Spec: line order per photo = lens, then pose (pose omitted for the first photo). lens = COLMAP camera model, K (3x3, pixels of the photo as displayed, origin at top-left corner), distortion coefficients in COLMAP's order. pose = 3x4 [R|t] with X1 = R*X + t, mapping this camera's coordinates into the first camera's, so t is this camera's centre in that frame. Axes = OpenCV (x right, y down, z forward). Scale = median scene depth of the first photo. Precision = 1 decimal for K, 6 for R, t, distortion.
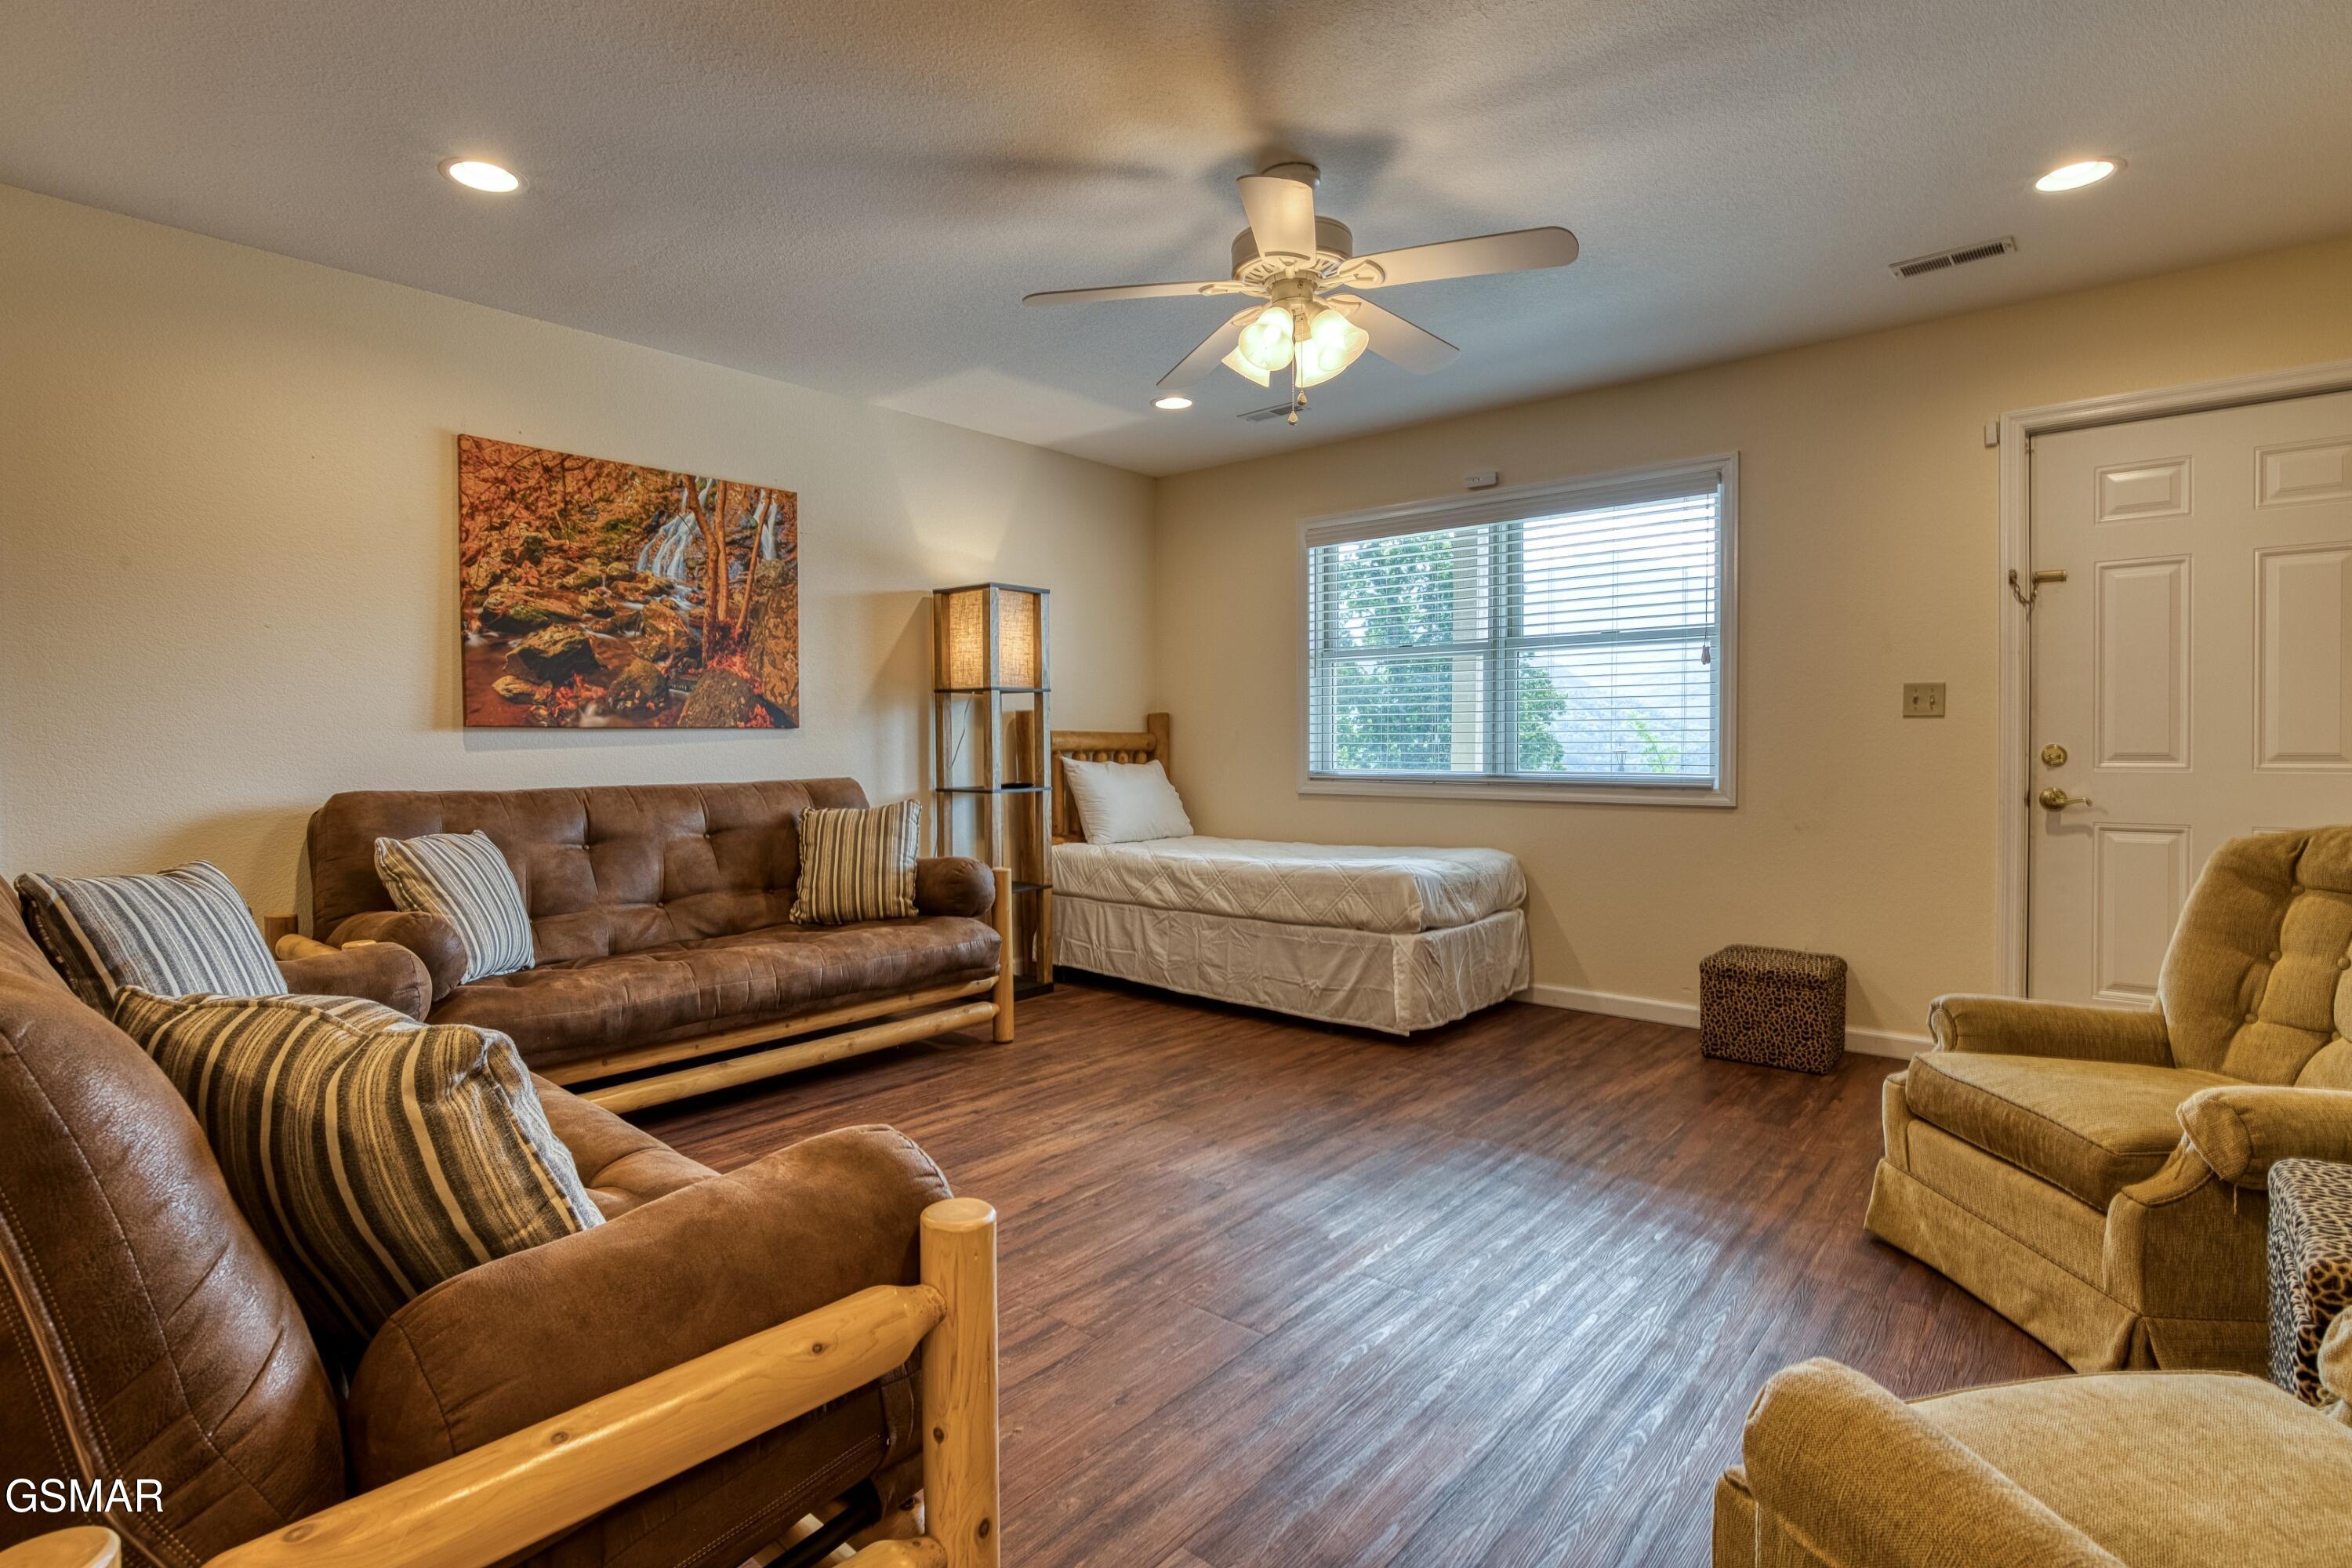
lens RADIAL K [[1121.0, 0, 1053.0], [0, 1121.0, 757.9], [0, 0, 1]] dist [0.001324, -0.000028]
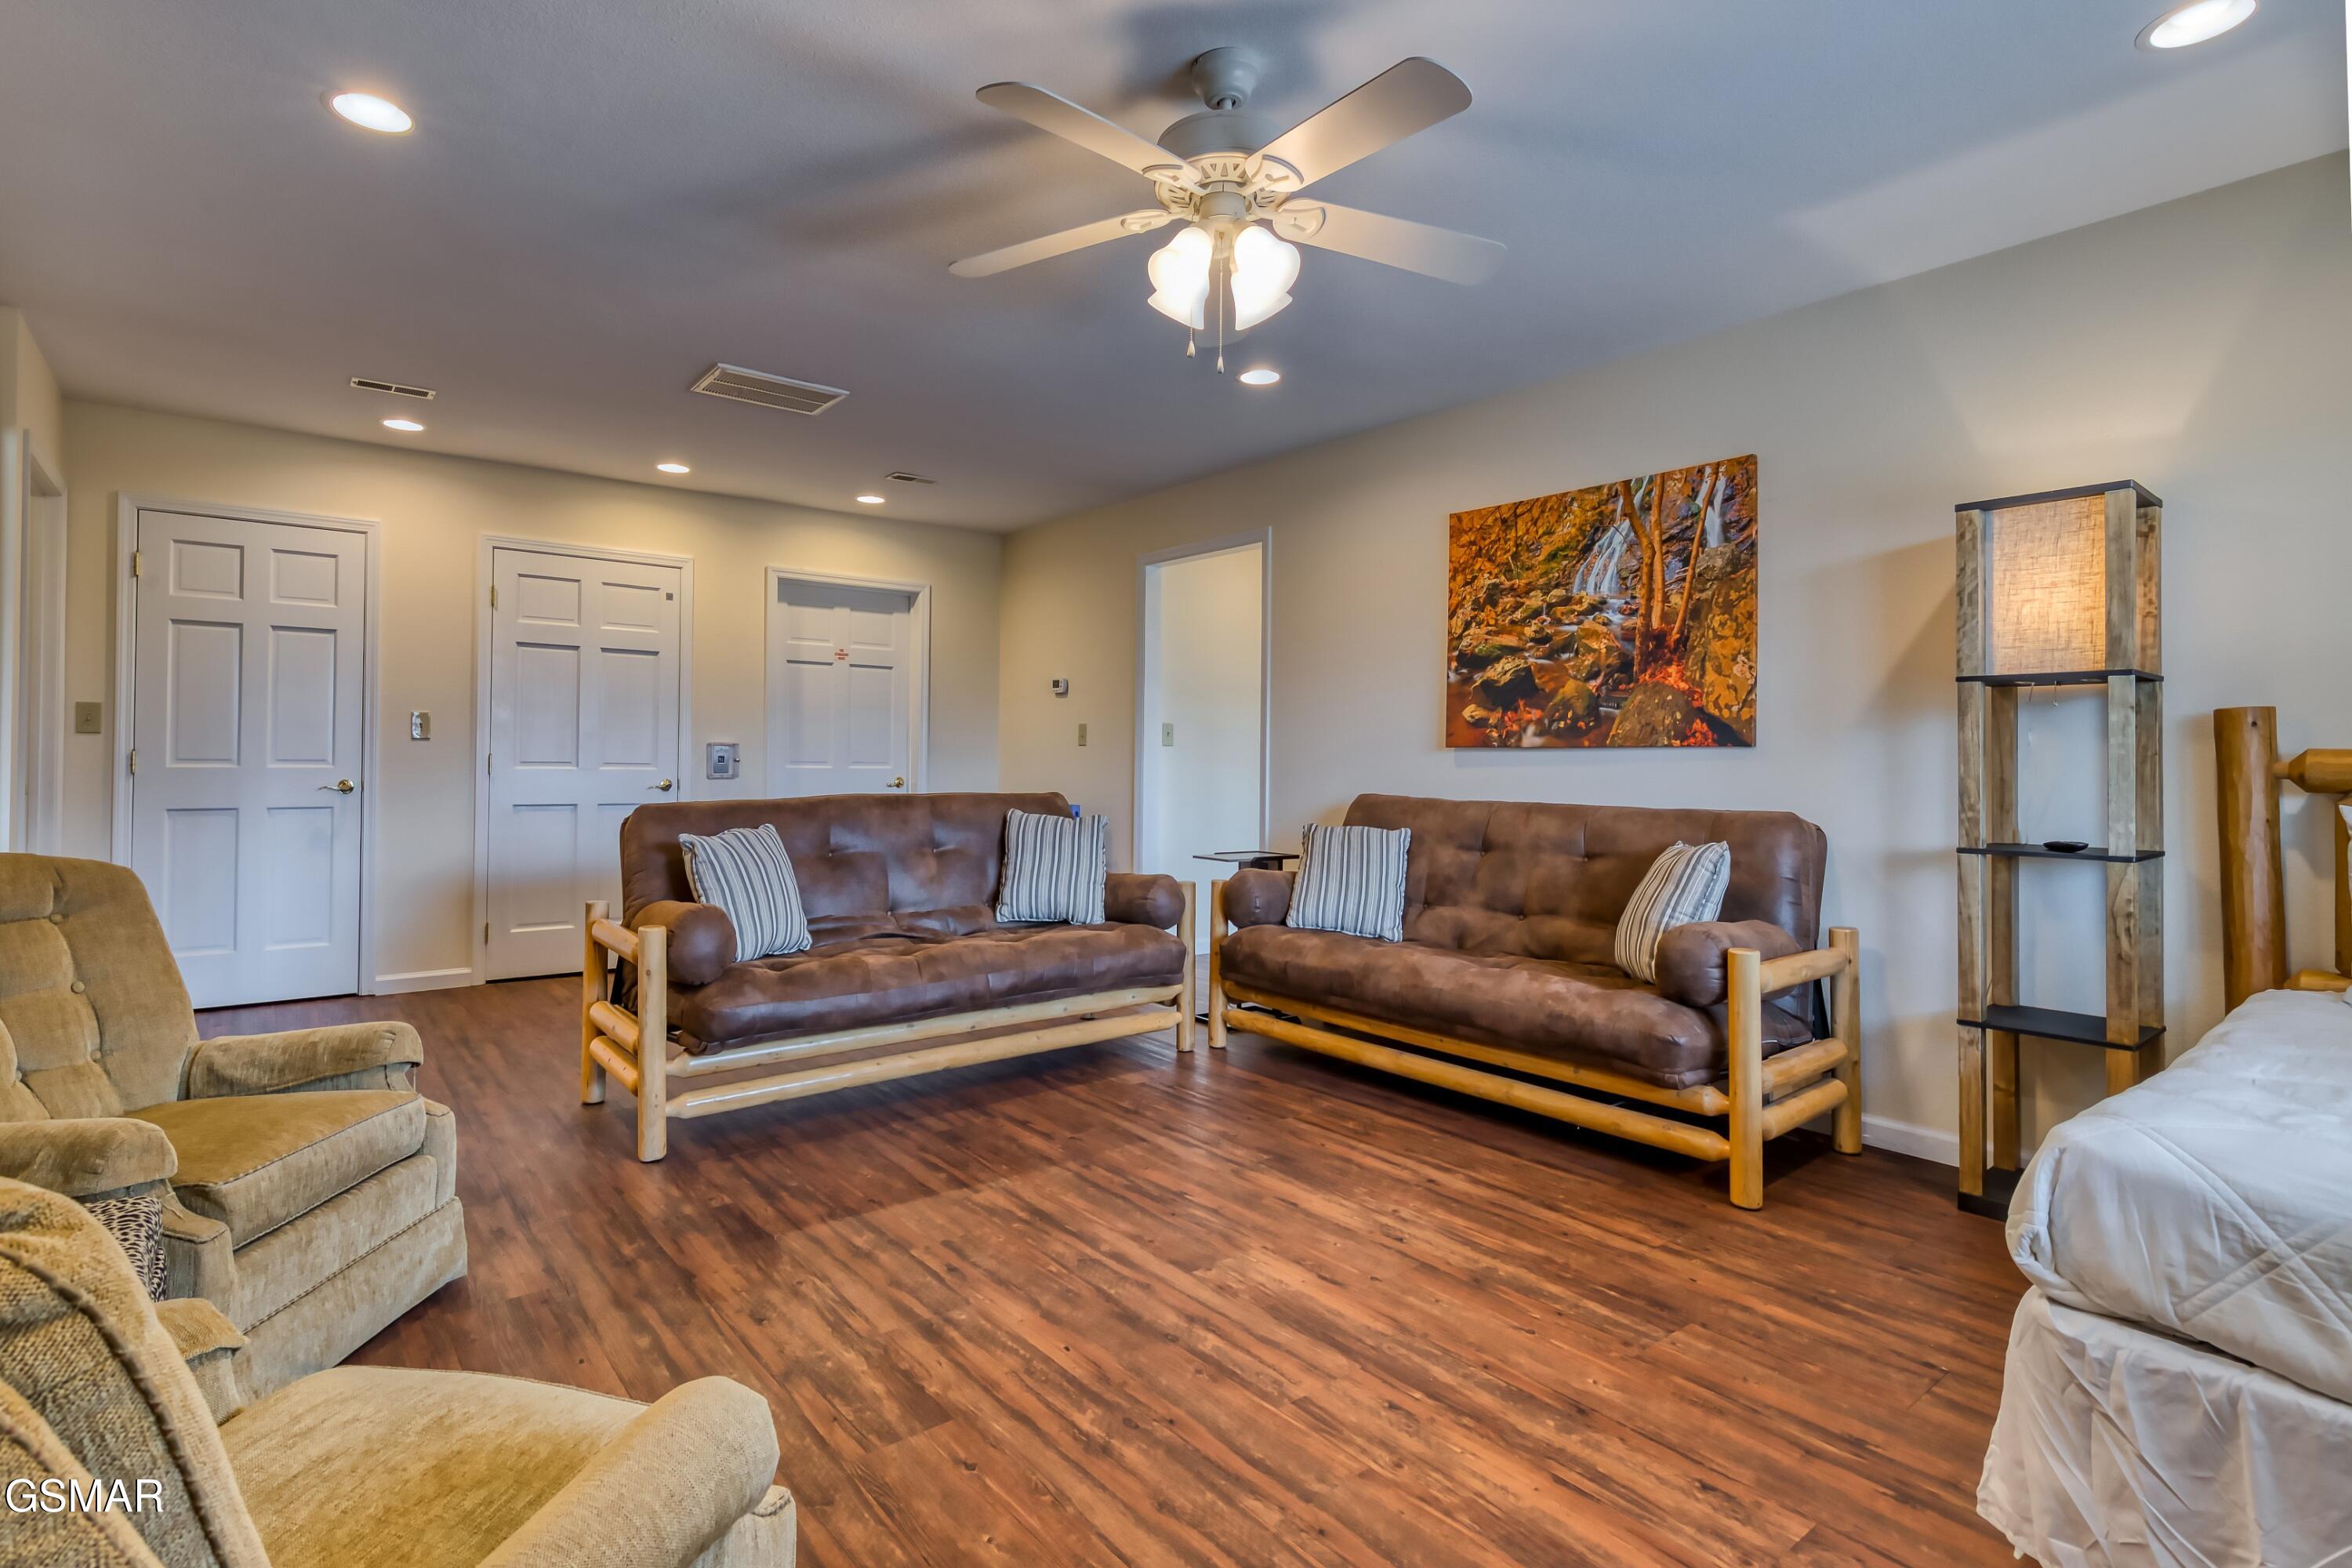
lens RADIAL K [[1121.0, 0, 1053.0], [0, 1121.0, 757.9], [0, 0, 1]] dist [0.001324, -0.000028]
pose [[-0.173098, 0.006469, -0.984883, 0.722517], [-0.021507, 0.999715, 0.010346, -0.017920], [0.984670, 0.022973, -0.172909, 0.720321]]
